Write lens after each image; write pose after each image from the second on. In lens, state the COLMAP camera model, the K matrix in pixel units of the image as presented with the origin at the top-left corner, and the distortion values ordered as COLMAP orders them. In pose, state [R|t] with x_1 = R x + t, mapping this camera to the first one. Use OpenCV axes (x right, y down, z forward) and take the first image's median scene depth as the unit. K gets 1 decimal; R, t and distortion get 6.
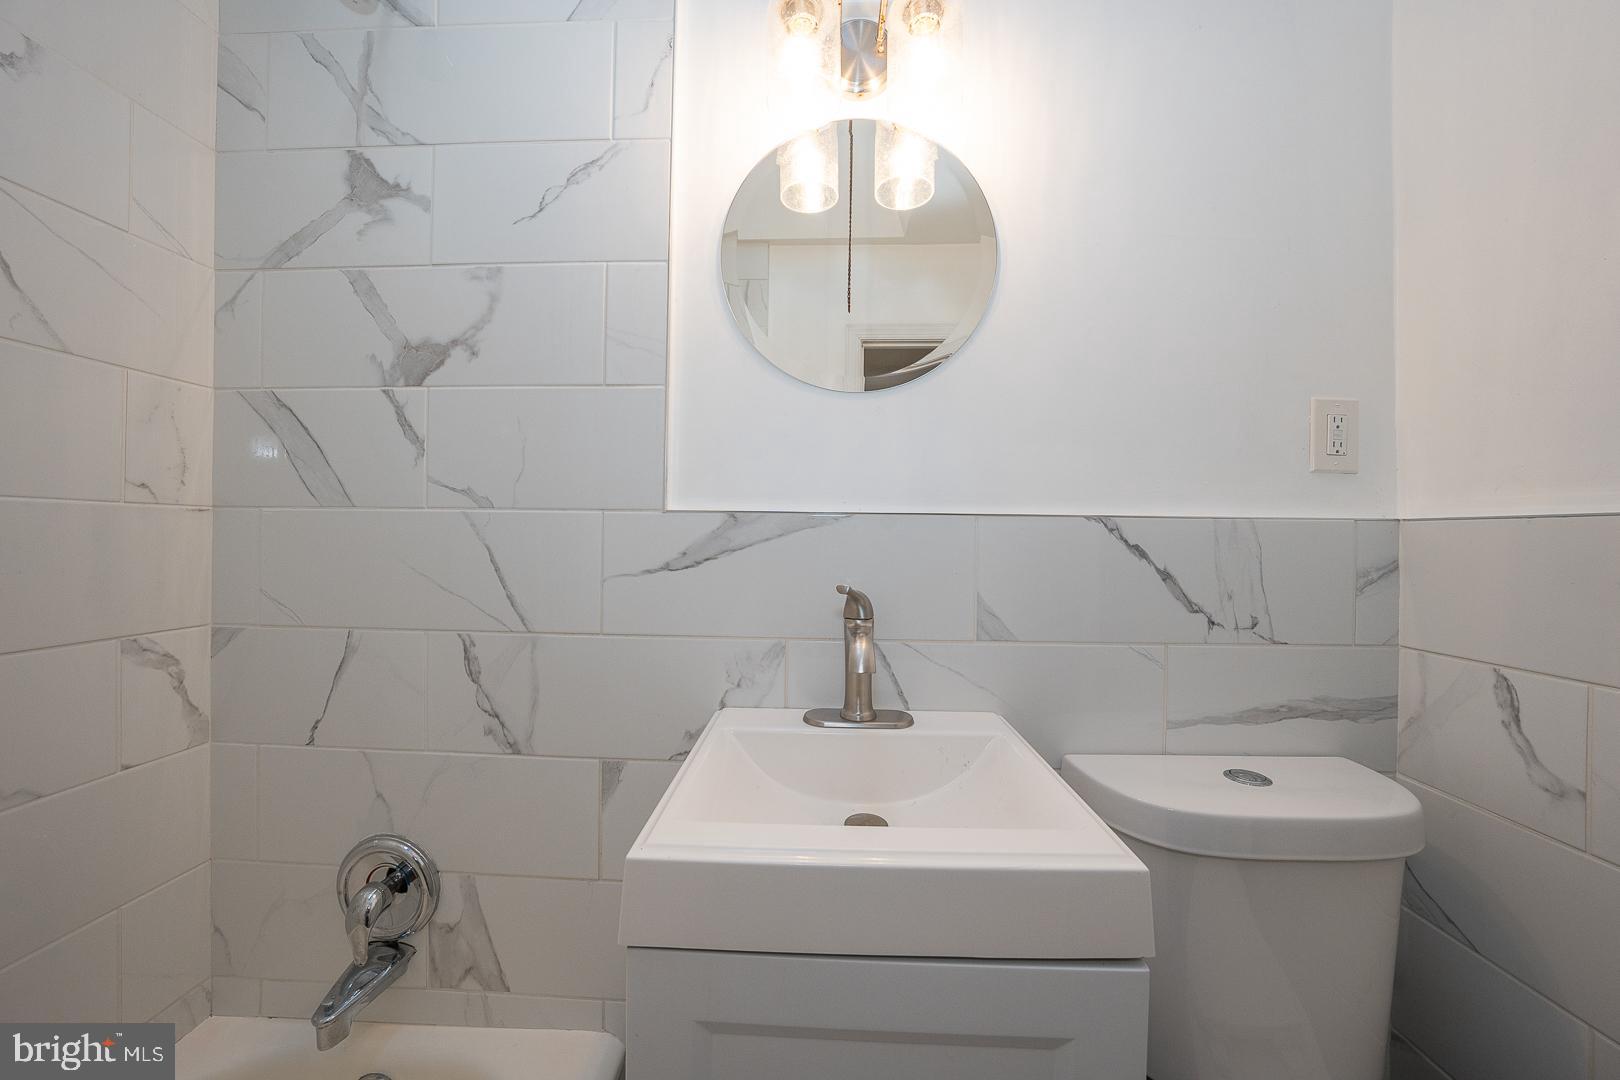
lens RADIAL K [[558.1, 0, 811.7], [0, 558.1, 534.0], [0, 0, 1]] dist [-0.032124, 0.007245]
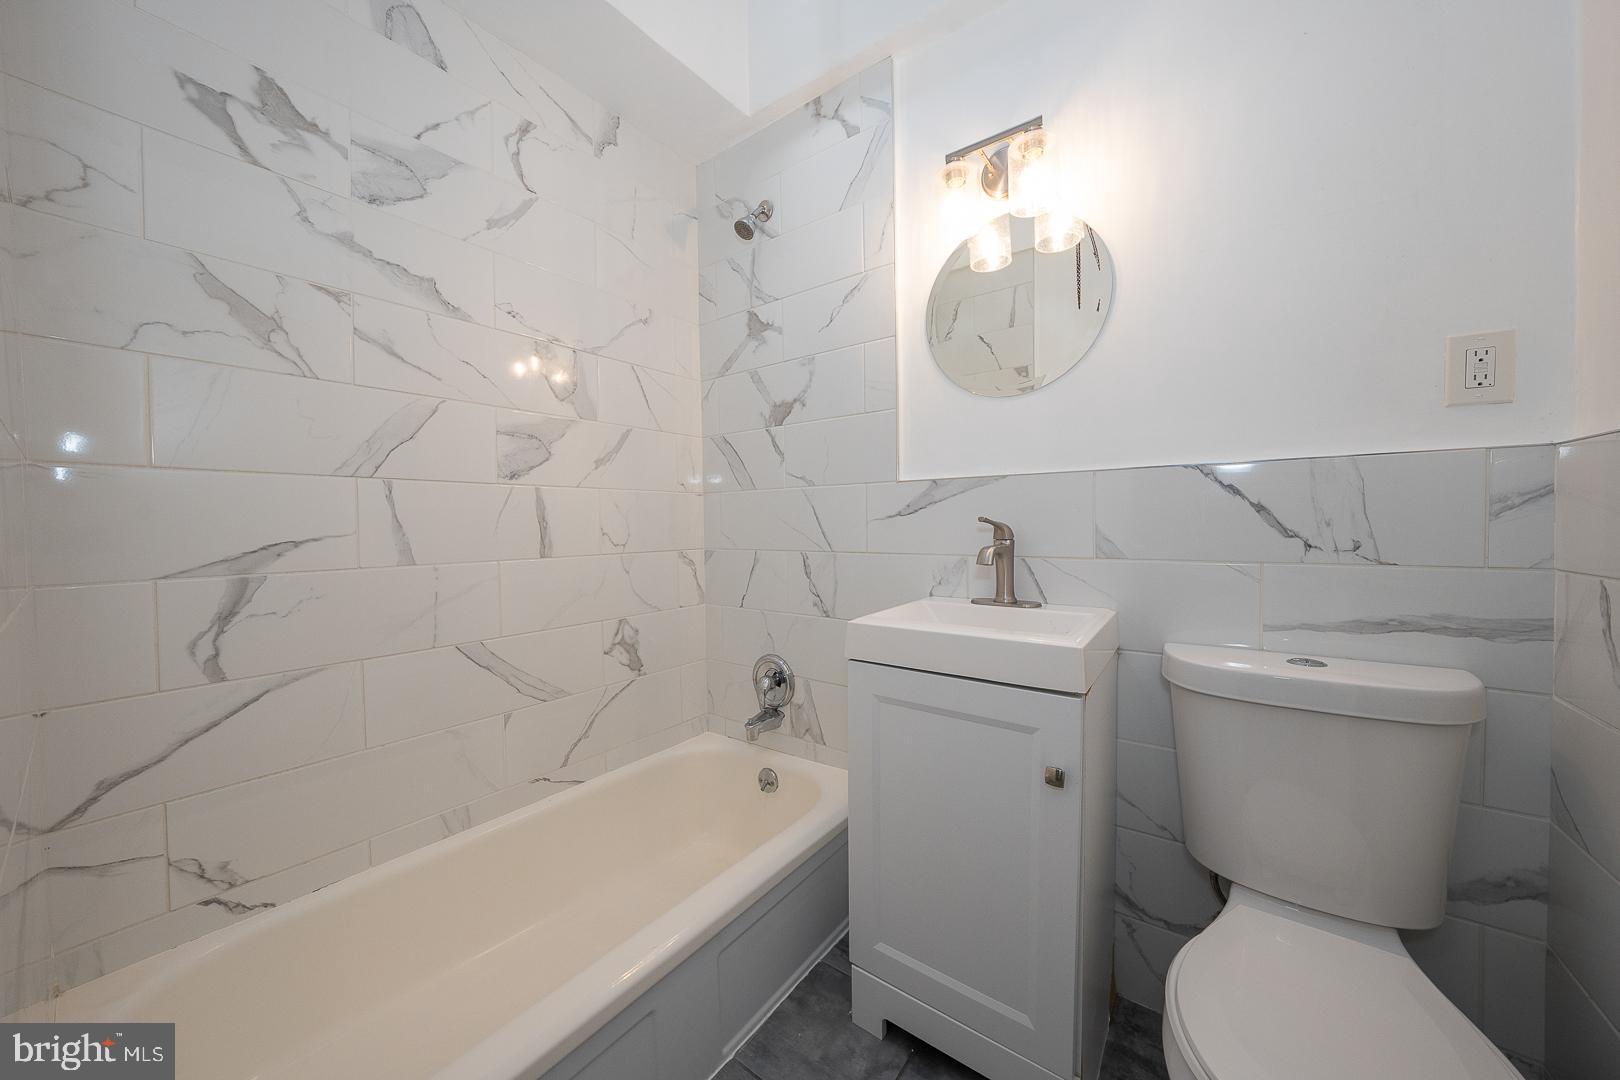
lens RADIAL K [[558.1, 0, 811.7], [0, 558.1, 534.0], [0, 0, 1]] dist [-0.032124, 0.007245]
pose [[0.824434, -0.011605, -0.565839, 0.495363], [0.024319, 0.999593, 0.014931, 0.089273], [0.565436, -0.026070, 0.824380, -0.583938]]
